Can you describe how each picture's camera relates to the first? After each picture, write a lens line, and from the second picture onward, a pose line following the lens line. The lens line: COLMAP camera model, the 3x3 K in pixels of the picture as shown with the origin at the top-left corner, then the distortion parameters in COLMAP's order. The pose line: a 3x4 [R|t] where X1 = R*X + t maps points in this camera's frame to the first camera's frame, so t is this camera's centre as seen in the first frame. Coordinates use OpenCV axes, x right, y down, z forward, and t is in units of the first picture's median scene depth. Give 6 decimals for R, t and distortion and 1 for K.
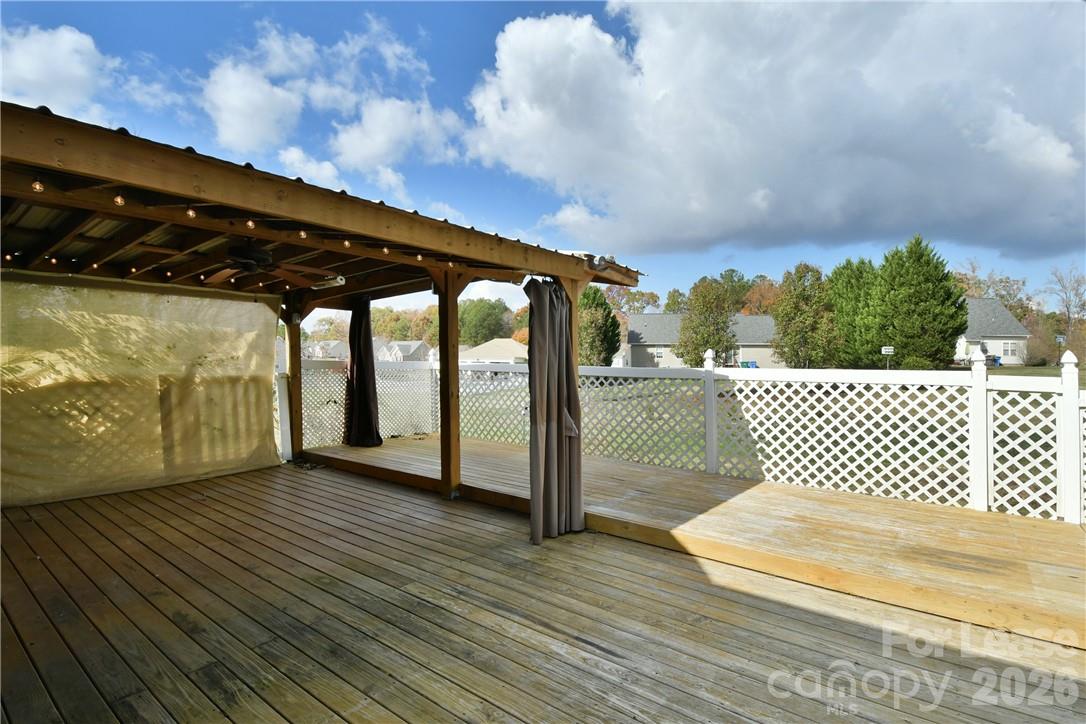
lens RADIAL K [[533.8, 0, 532.5], [0, 533.8, 366.9], [0, 0, 1]] dist [0.002555, -0.001687]
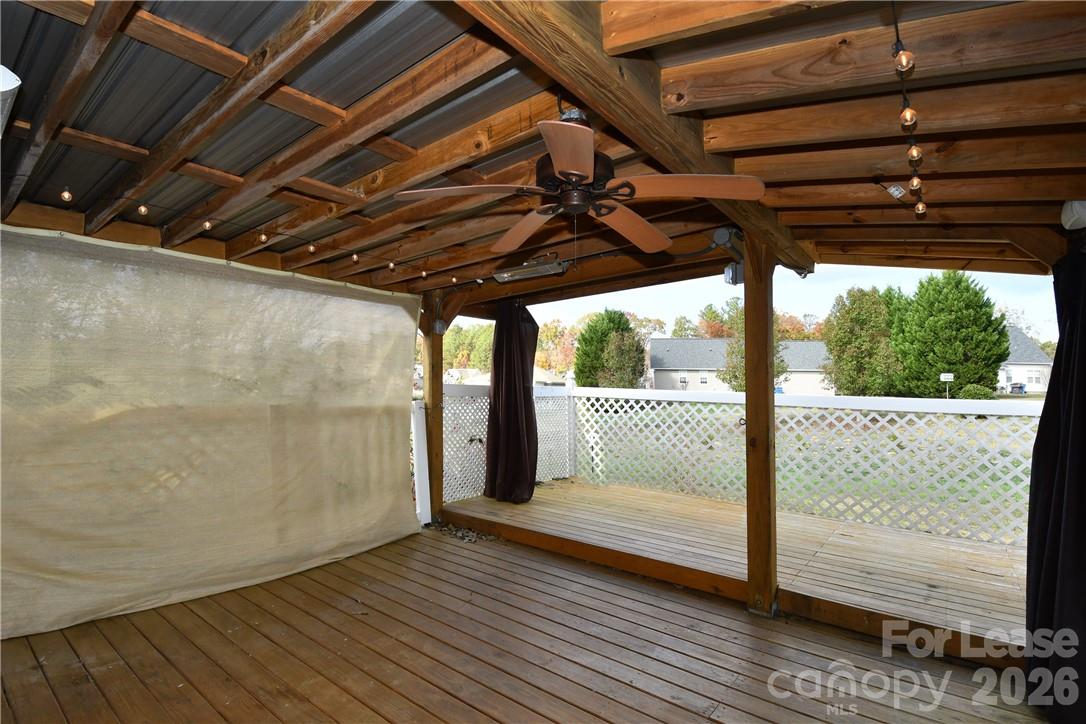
lens RADIAL K [[533.8, 0, 551.8], [0, 533.8, 363.4], [0, 0, 1]] dist [0.002555, -0.001687]
pose [[0.999965, 0.008133, 0.002086, -0.289100], [-0.008014, 0.998626, -0.051789, -0.003906], [-0.002505, 0.051770, 0.998656, 0.270637]]
